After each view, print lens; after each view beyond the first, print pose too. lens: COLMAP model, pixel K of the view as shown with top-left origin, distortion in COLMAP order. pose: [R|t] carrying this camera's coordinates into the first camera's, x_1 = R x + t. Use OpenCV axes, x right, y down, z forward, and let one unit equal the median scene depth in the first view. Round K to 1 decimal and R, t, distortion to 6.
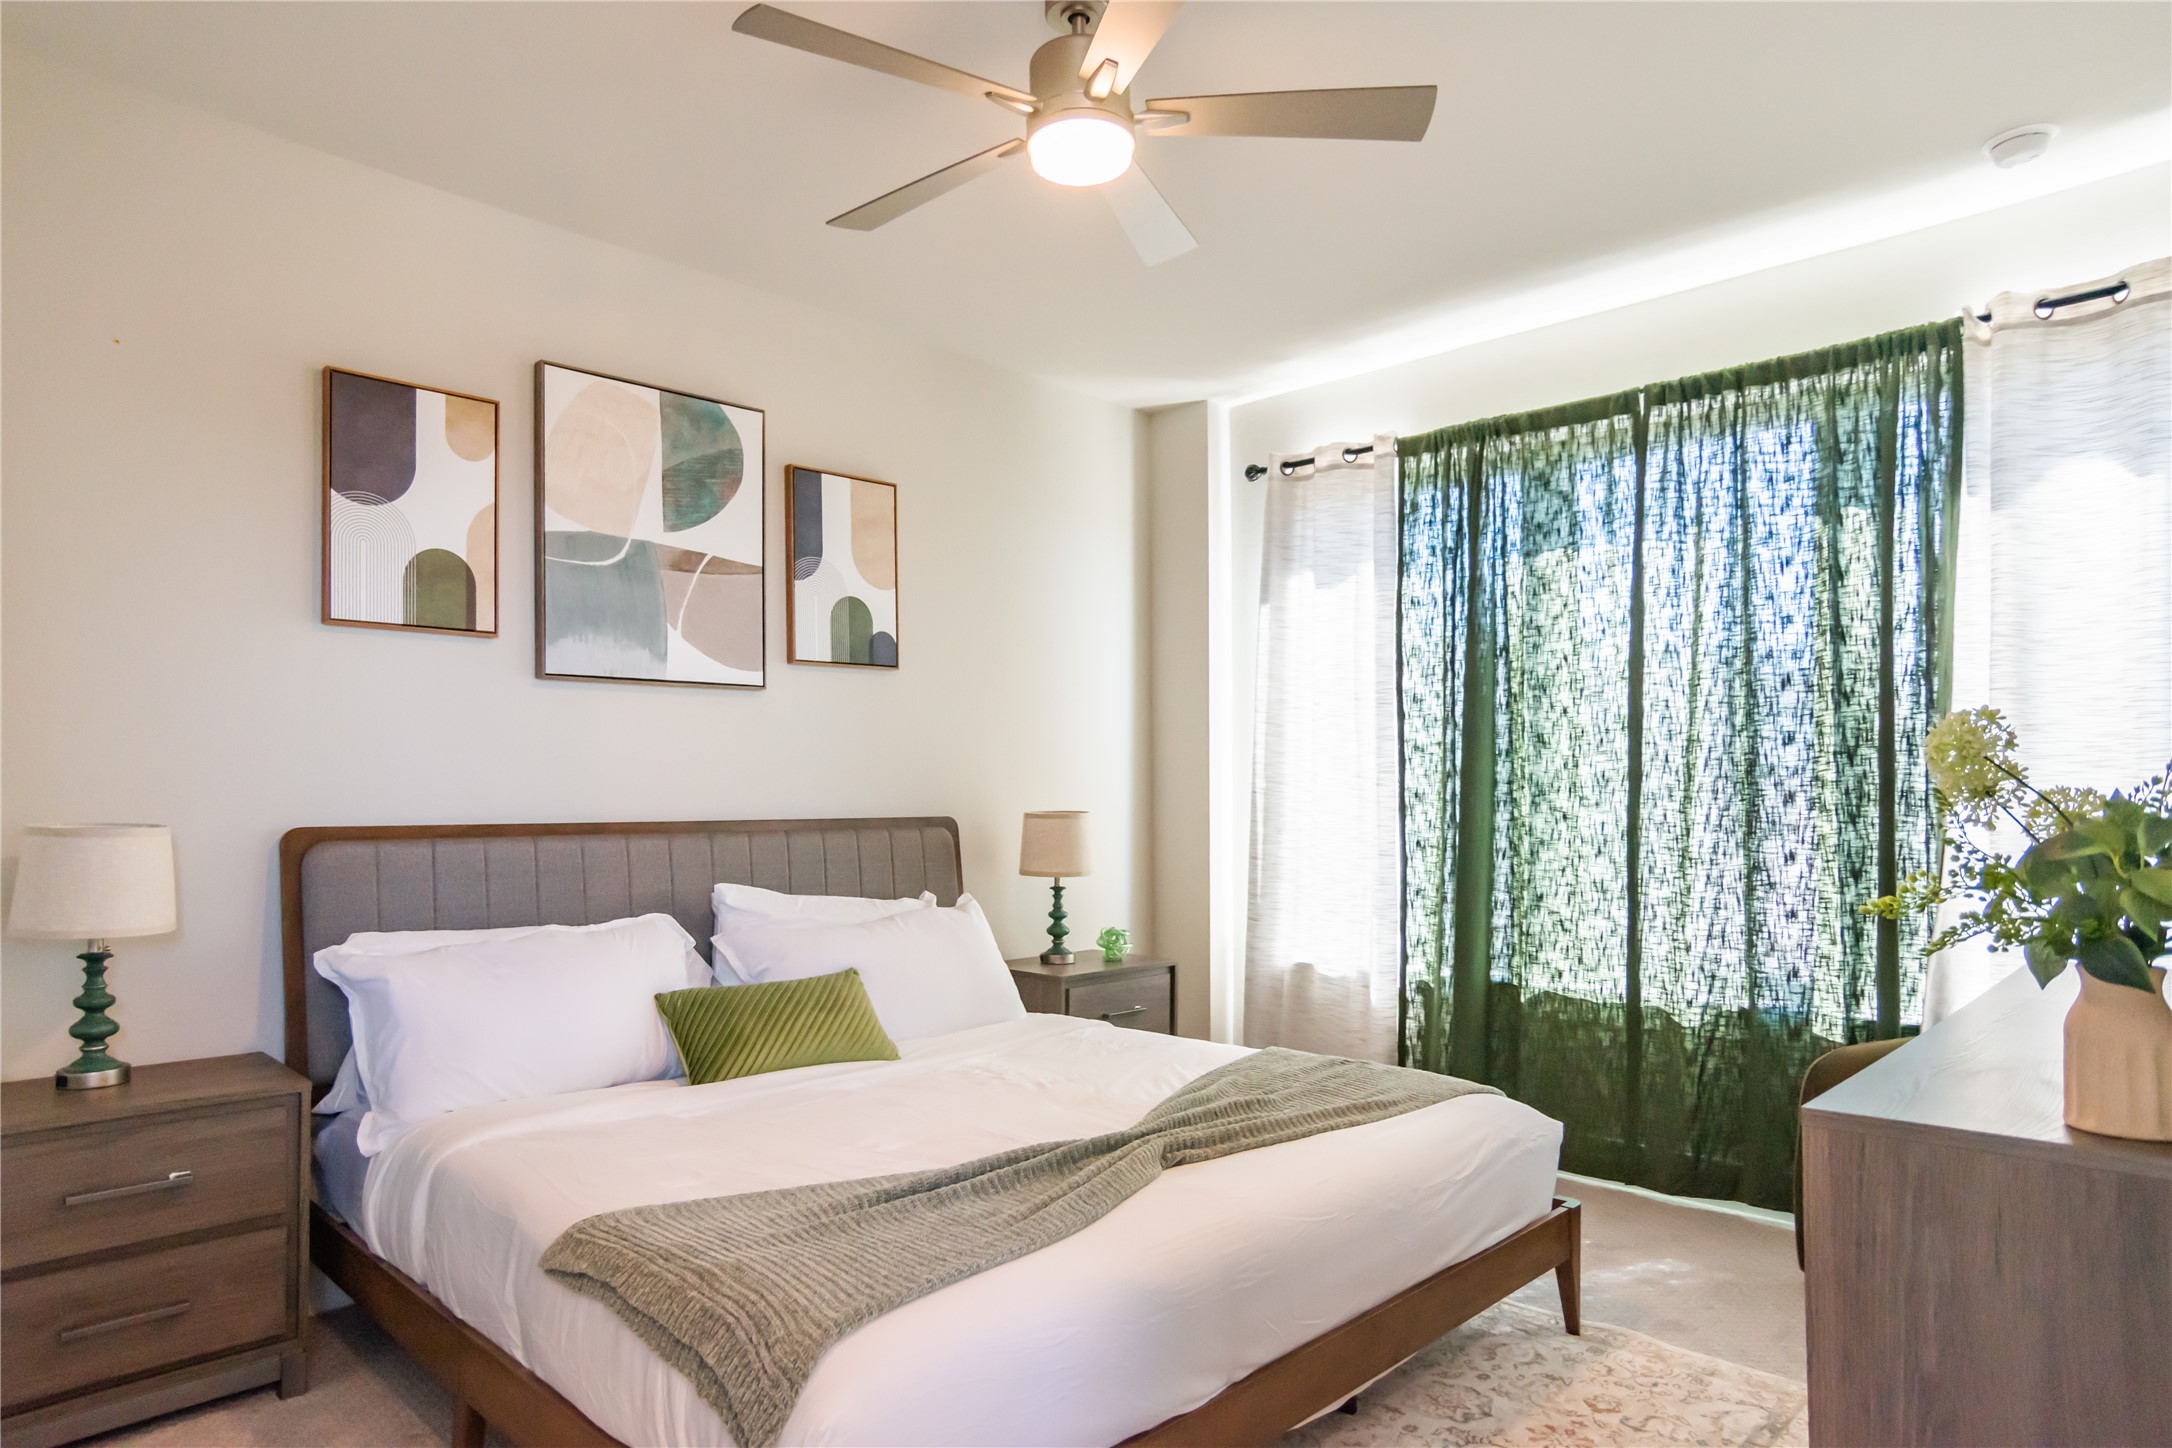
lens RADIAL K [[1241.6, 0, 1086.6], [0, 1241.6, 798.5], [0, 0, 1]] dist [-0.055315, 0.030183]
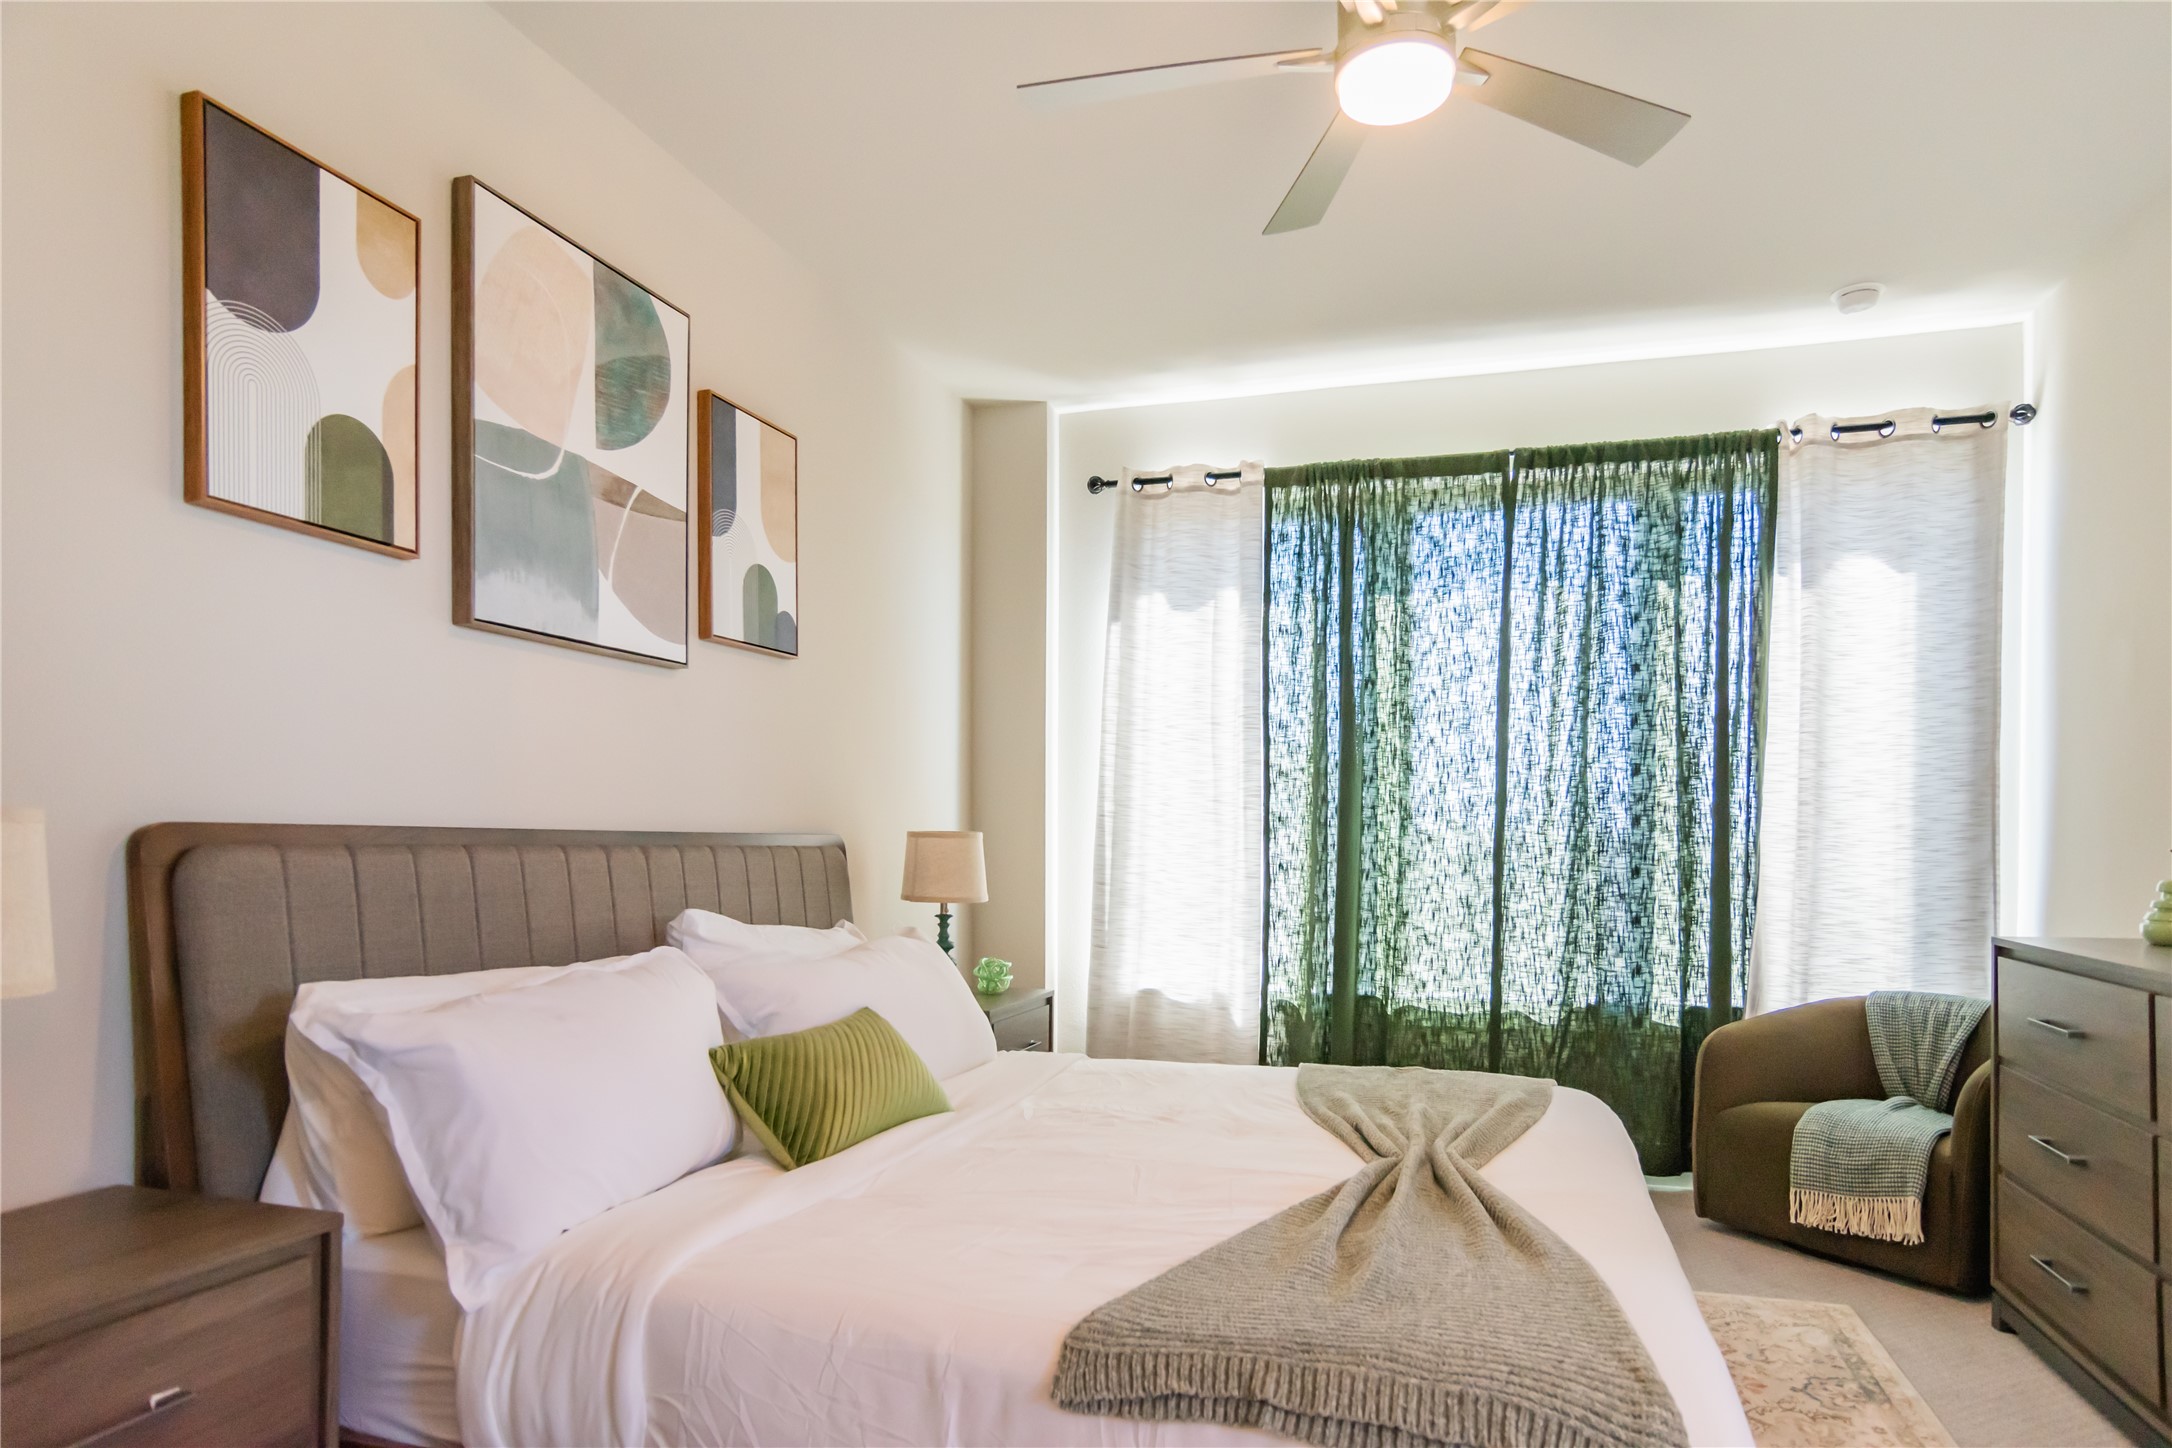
lens RADIAL K [[1233.8, 0, 1087.8], [0, 1233.8, 878.7], [0, 0, 1]] dist [-0.059068, 0.027475]
pose [[0.893751, -0.006420, 0.448518, -0.382122], [-0.003695, 0.999758, 0.021674, 0.028793], [-0.448549, -0.021029, 0.893511, 0.178447]]
